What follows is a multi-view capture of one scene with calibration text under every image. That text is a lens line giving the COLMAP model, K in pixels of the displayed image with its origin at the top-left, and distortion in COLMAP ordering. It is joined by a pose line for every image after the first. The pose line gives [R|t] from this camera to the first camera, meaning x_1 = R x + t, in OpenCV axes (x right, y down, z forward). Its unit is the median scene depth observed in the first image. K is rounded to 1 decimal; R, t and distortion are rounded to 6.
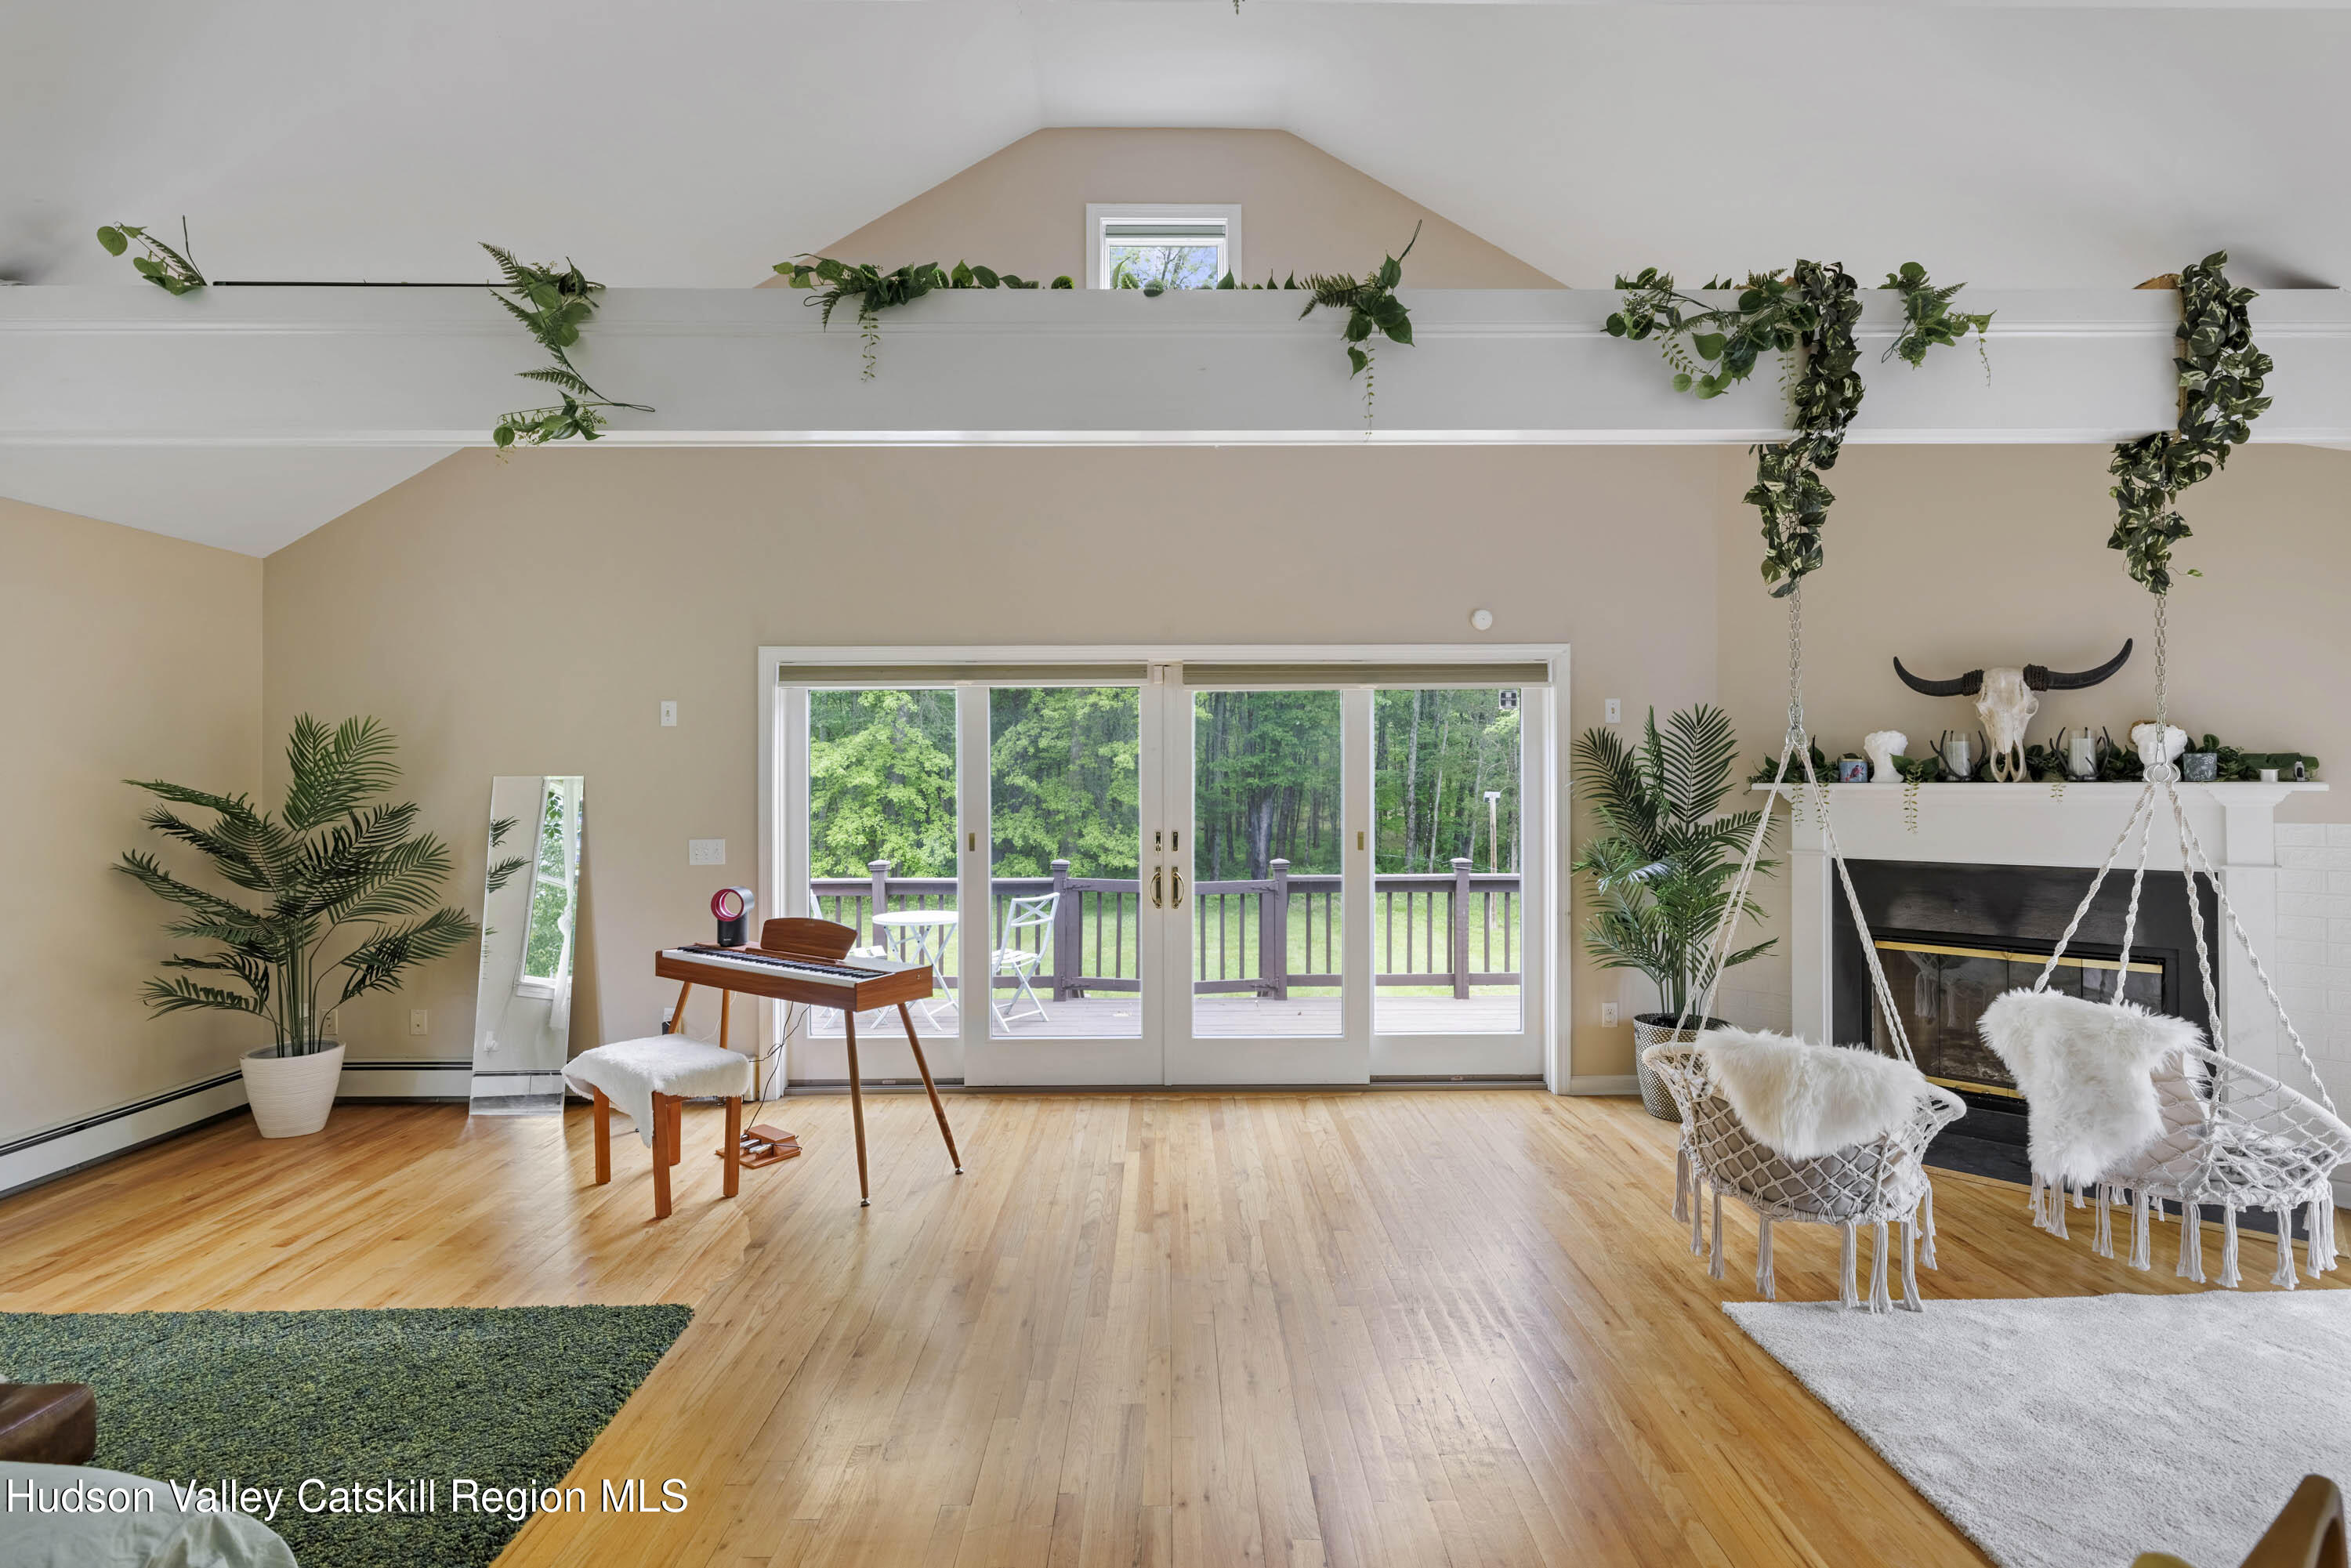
lens RADIAL K [[1110.3, 0, 1193.0], [0, 1110.3, 779.7], [0, 0, 1]] dist [-0.002444, -0.000605]
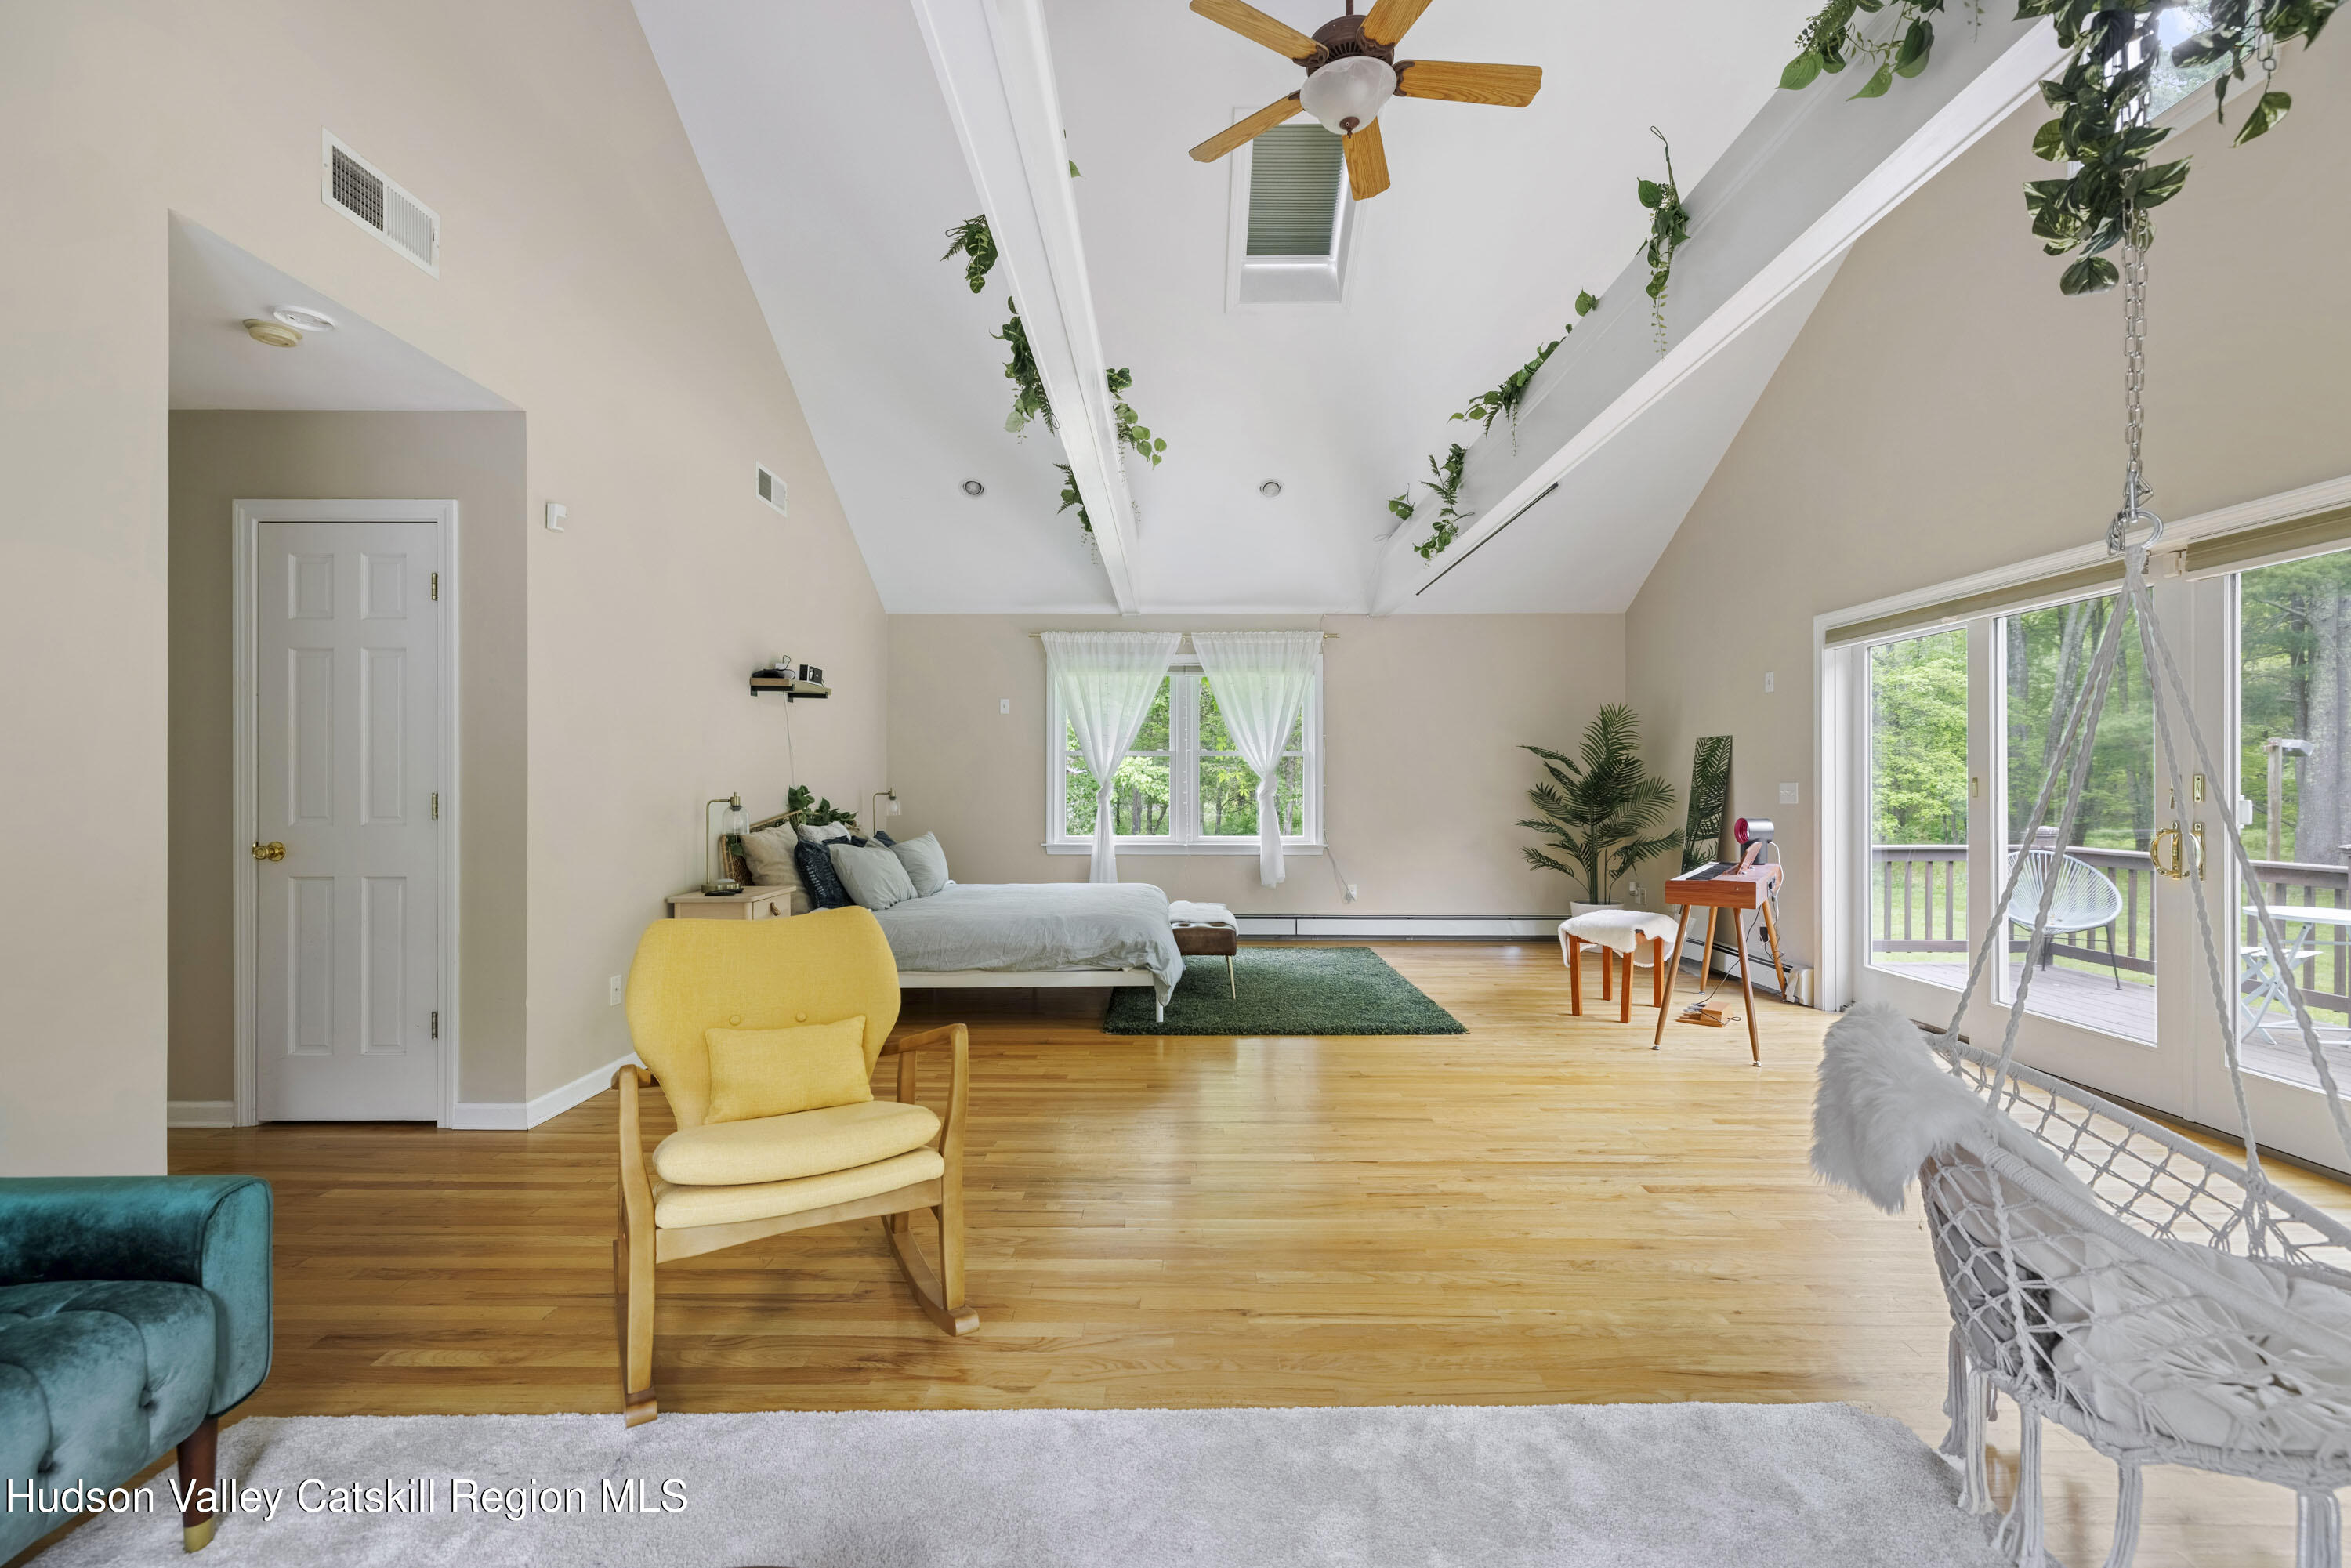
lens RADIAL K [[1007.9, 0, 1159.6], [0, 1007.9, 782.6], [0, 0, 1]] dist [-0.017952, -0.000206]
pose [[-0.037178, -0.001814, -0.999307, 0.761288], [0.000691, 0.999998, -0.001841, 0.061559], [0.999308, -0.000758, -0.037177, 0.396319]]
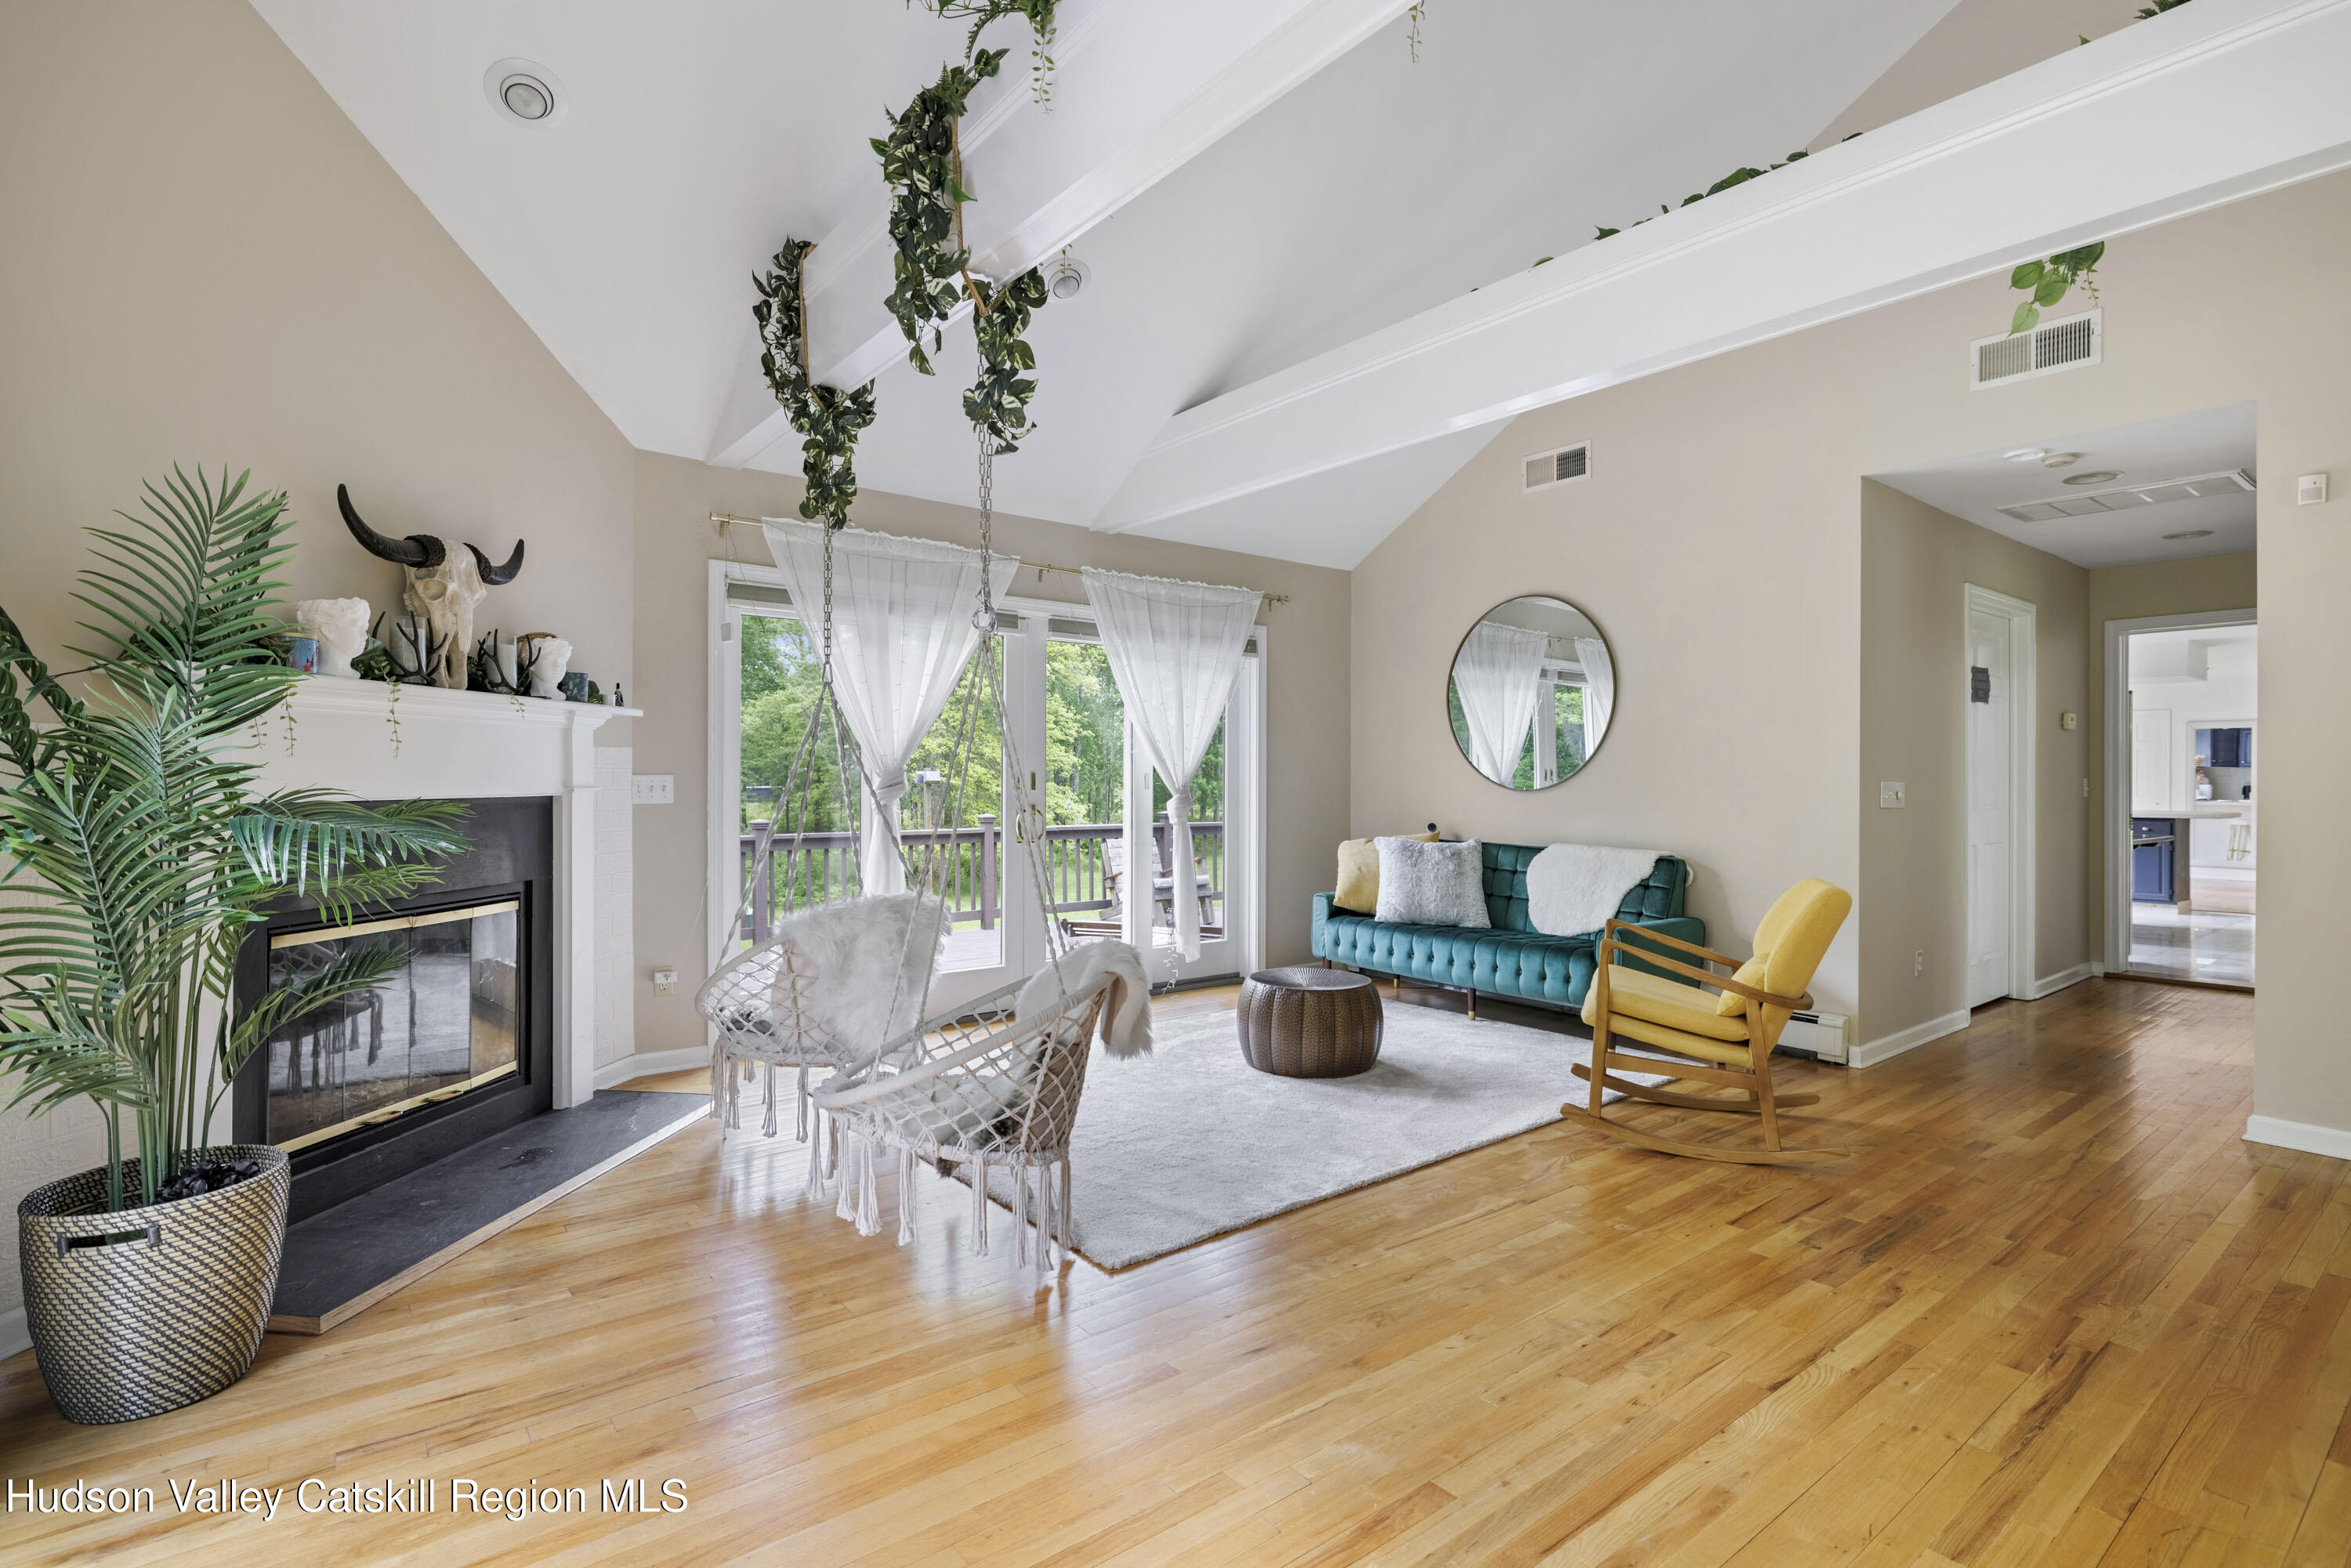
lens RADIAL K [[1110.3, 0, 1190.4], [0, 1110.3, 780.4], [0, 0, 1]] dist [-0.002444, -0.000605]
pose [[-0.598392, -0.004705, 0.801190, -0.185851], [-0.004508, 0.999987, 0.002506, 0.057804], [-0.801191, -0.002112, -0.598405, 1.017867]]
